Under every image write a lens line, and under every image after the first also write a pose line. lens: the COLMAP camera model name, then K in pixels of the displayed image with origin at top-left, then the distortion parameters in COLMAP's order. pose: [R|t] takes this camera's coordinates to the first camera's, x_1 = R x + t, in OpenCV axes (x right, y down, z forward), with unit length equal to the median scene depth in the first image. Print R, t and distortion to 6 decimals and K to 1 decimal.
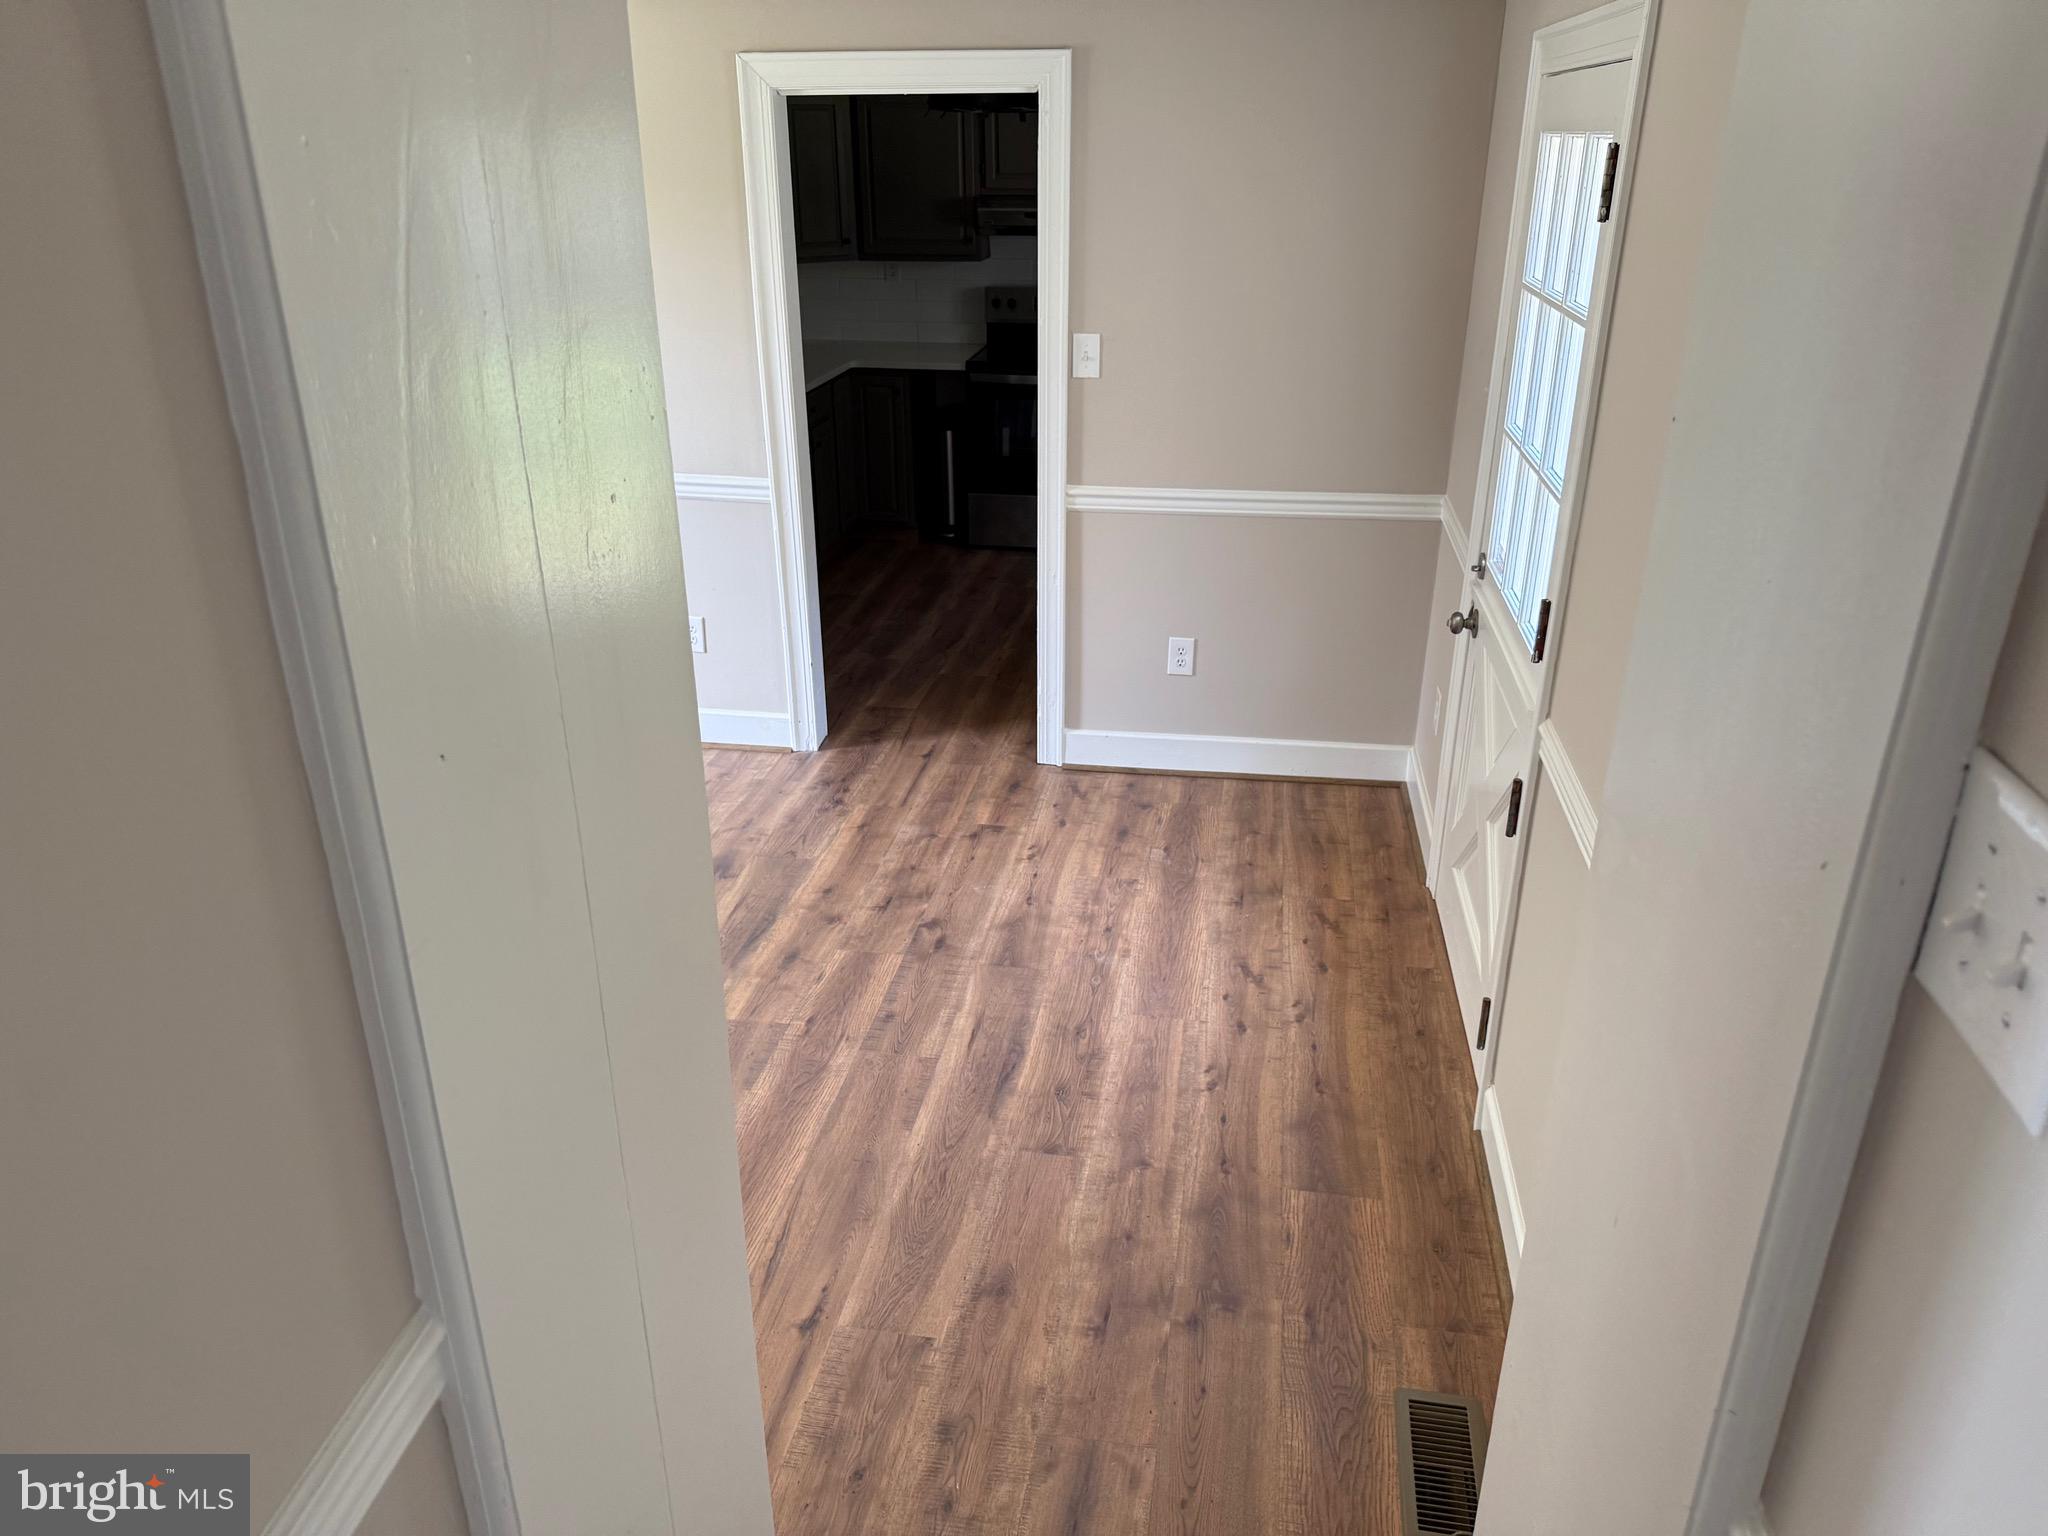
lens RADIAL K [[1446.7, 0, 1028.5], [0, 1446.7, 762.9], [0, 0, 1]] dist [0.066885, -0.093561]
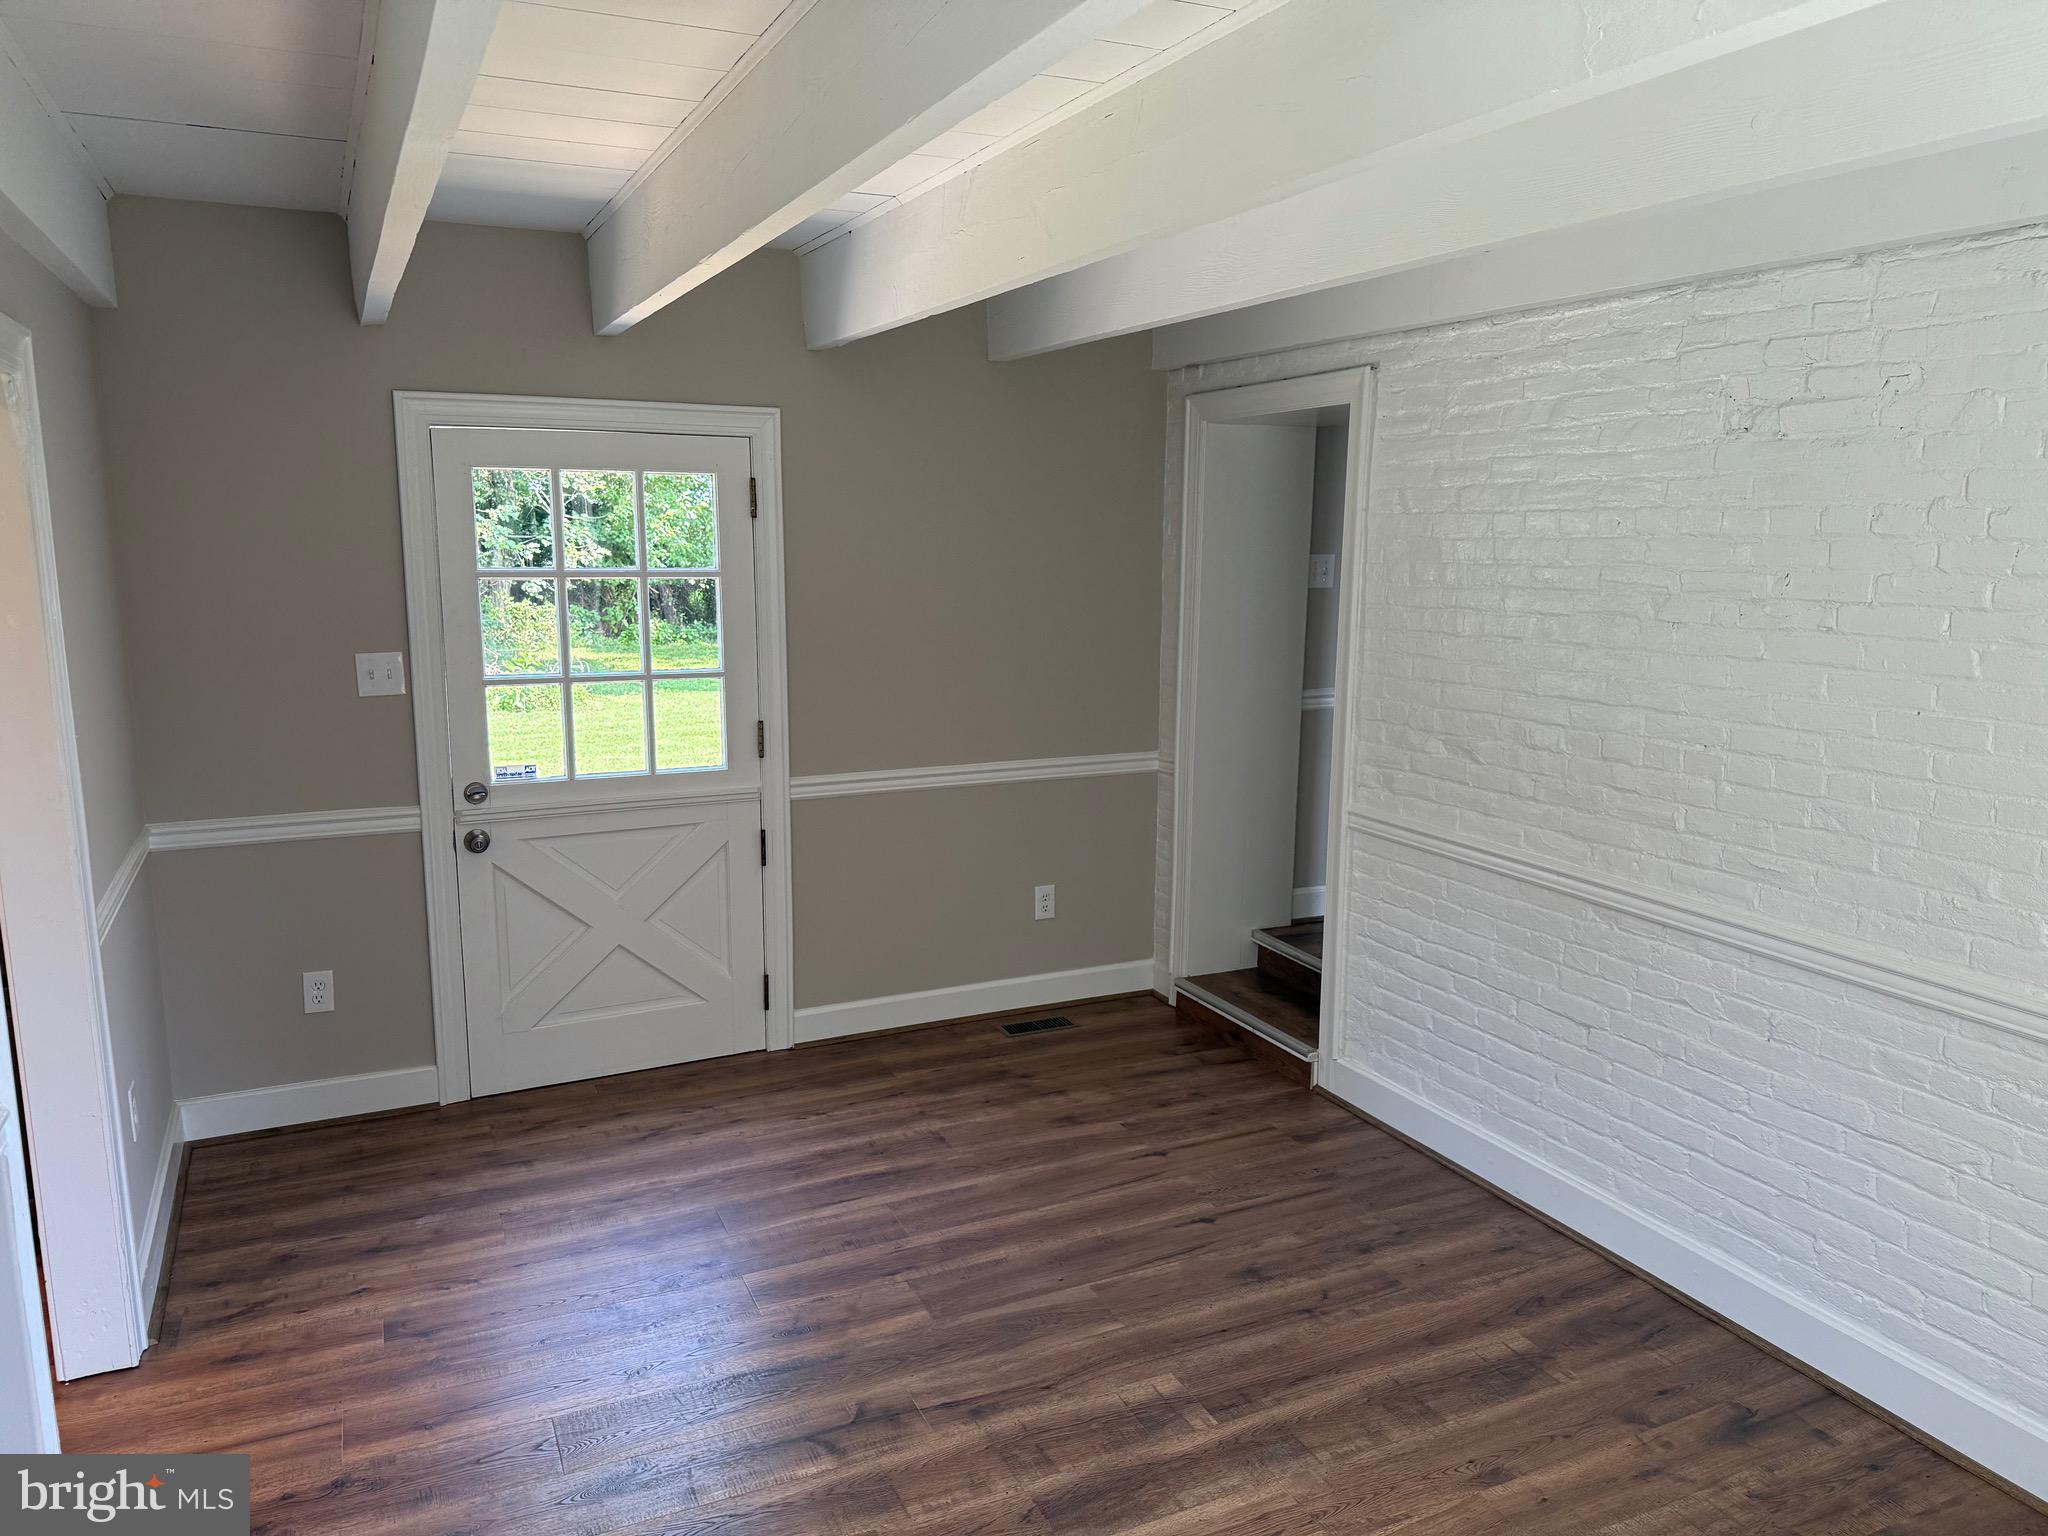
lens RADIAL K [[1446.7, 0, 1027.2], [0, 1446.7, 778.5], [0, 0, 1]] dist [0.066885, -0.093561]
pose [[-0.581549, -0.139011, 0.801547, -1.020348], [0.316750, 0.868846, 0.380495, -0.502894], [-0.749313, 0.475166, -0.461245, 1.294845]]
